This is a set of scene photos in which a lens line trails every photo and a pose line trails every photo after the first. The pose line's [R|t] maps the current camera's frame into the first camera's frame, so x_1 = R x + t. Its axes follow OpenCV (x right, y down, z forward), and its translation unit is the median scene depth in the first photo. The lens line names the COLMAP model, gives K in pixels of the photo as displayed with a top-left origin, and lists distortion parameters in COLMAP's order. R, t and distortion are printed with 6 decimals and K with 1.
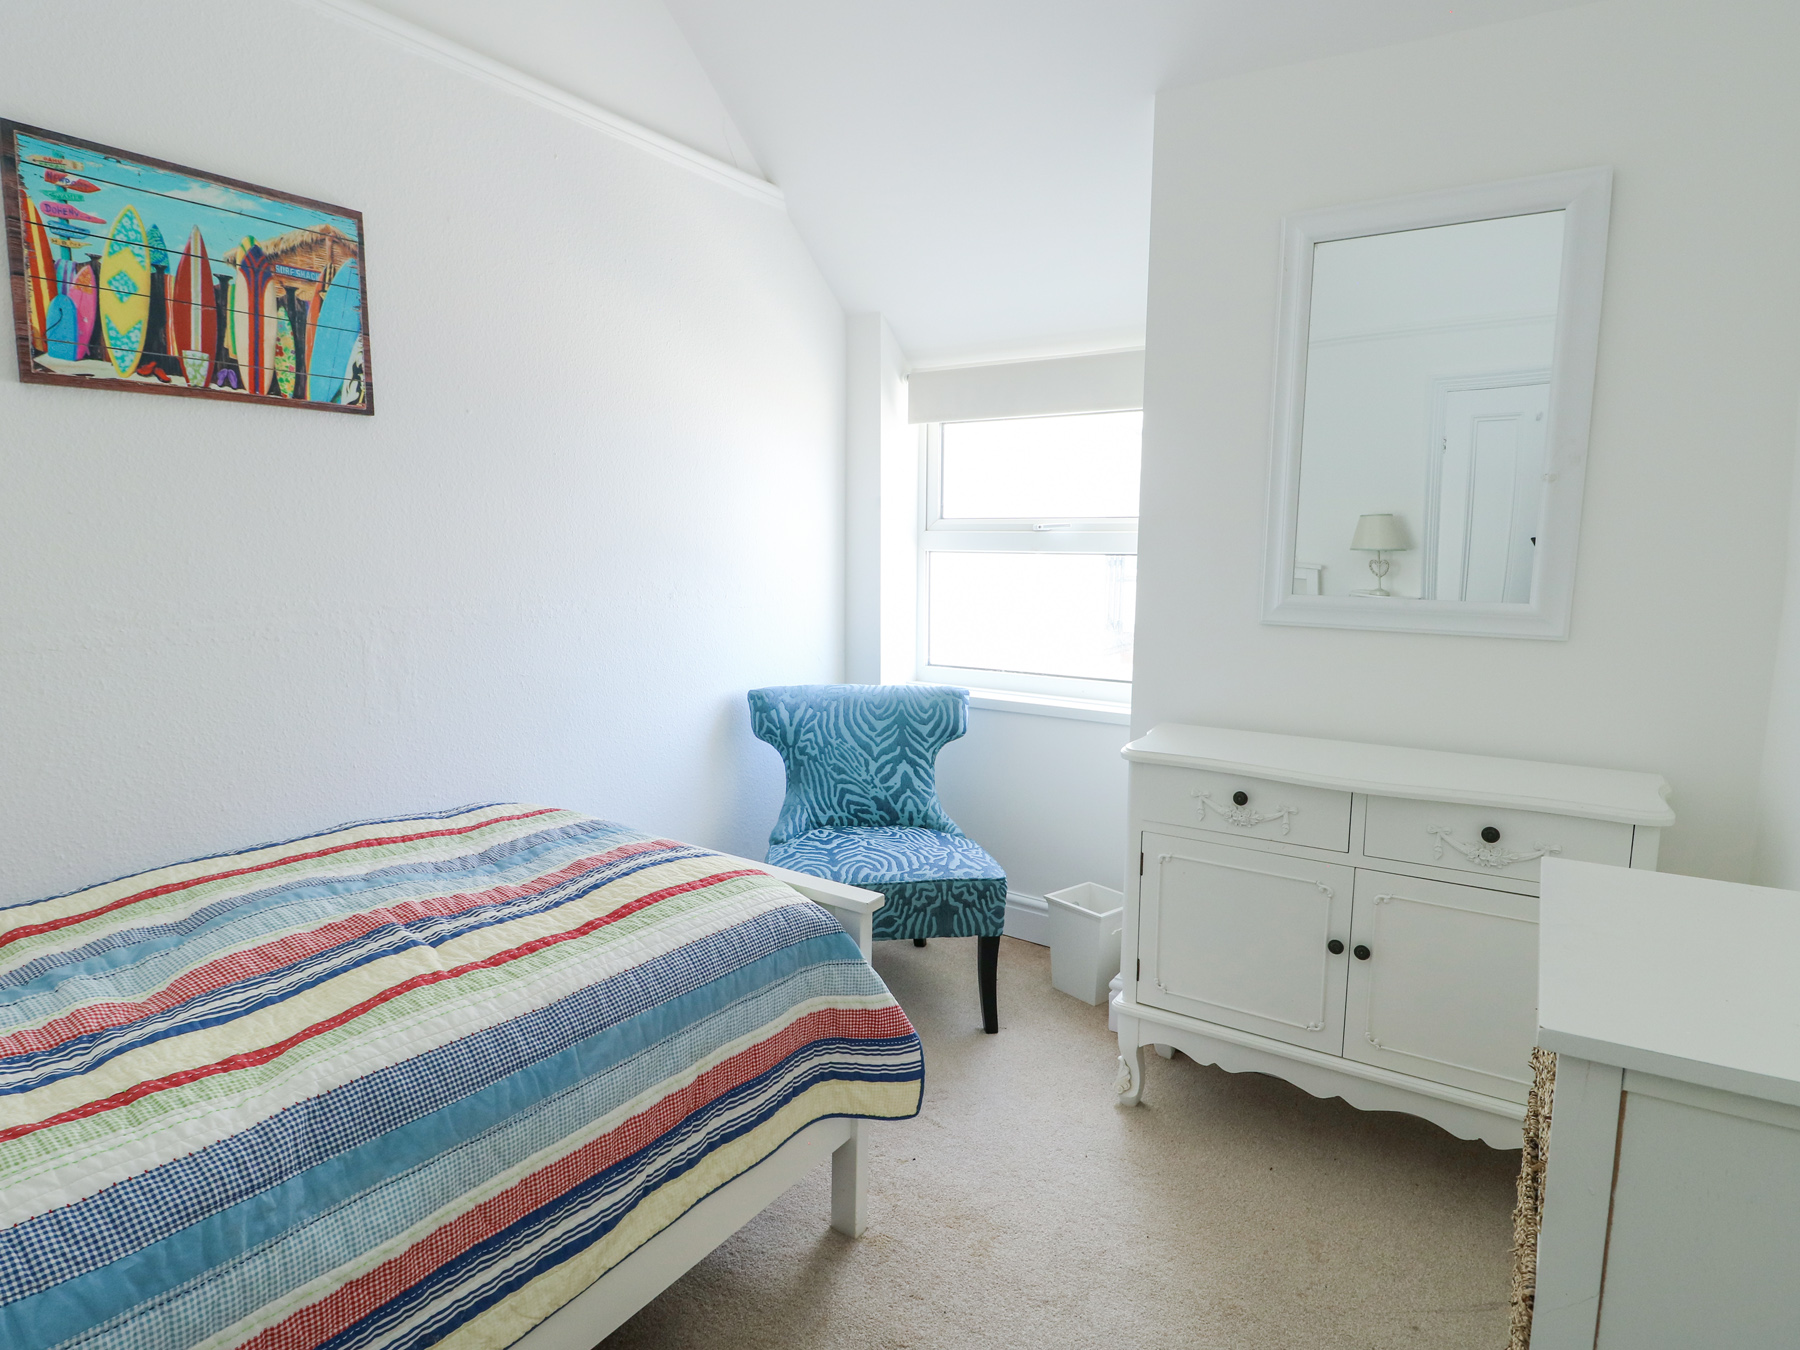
lens RADIAL K [[935.0, 0, 912.8], [0, 935.0, 678.2], [0, 0, 1]] dist [0.001455, -0.015988]
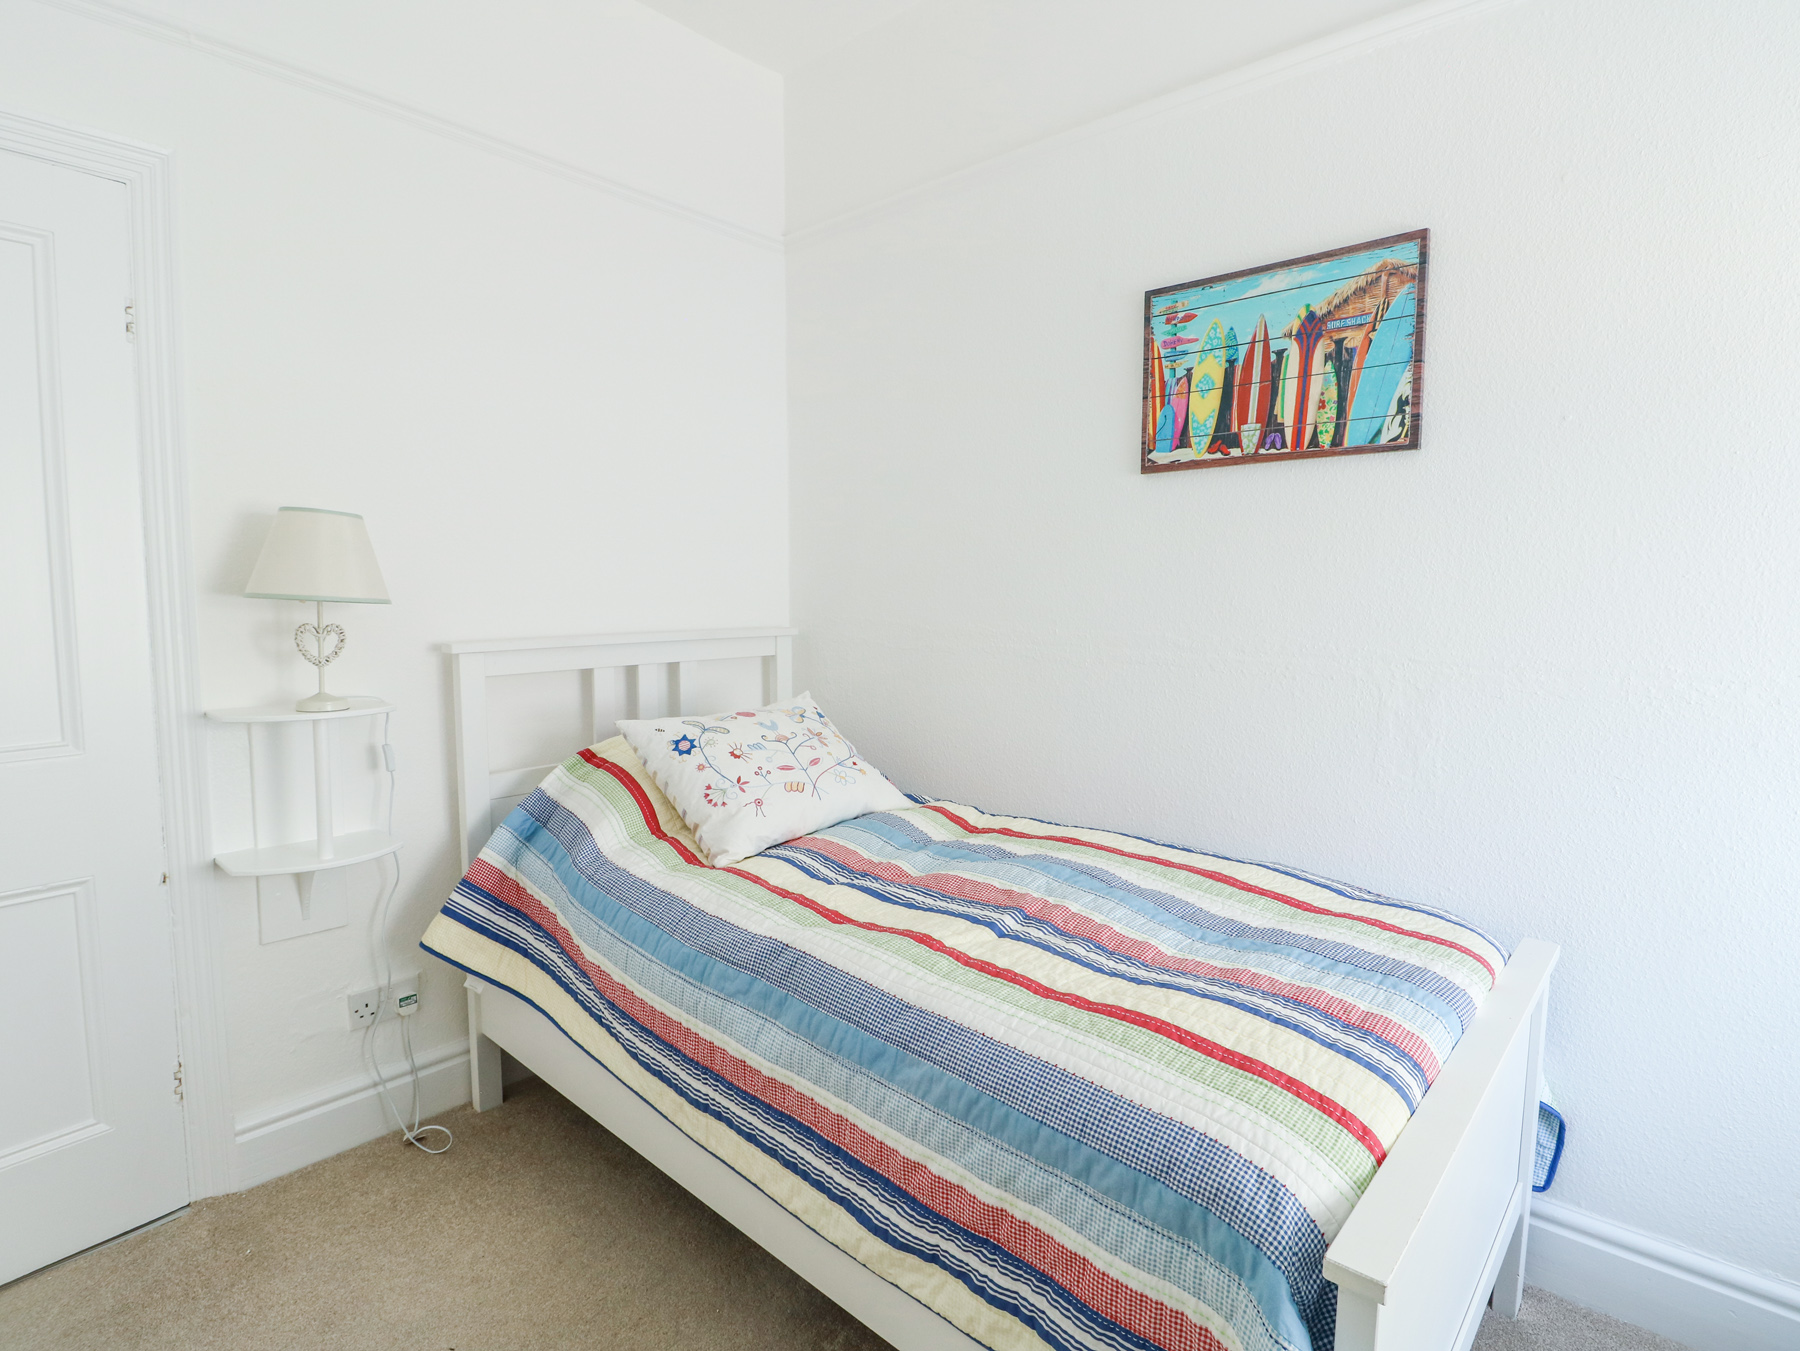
lens RADIAL K [[935.0, 0, 912.8], [0, 935.0, 678.7], [0, 0, 1]] dist [0.001455, -0.015988]
pose [[-0.137439, 0.088374, -0.986560, 0.466149], [-0.149591, 0.982736, 0.108871, -0.100861], [0.979149, 0.162543, -0.121846, 0.770185]]
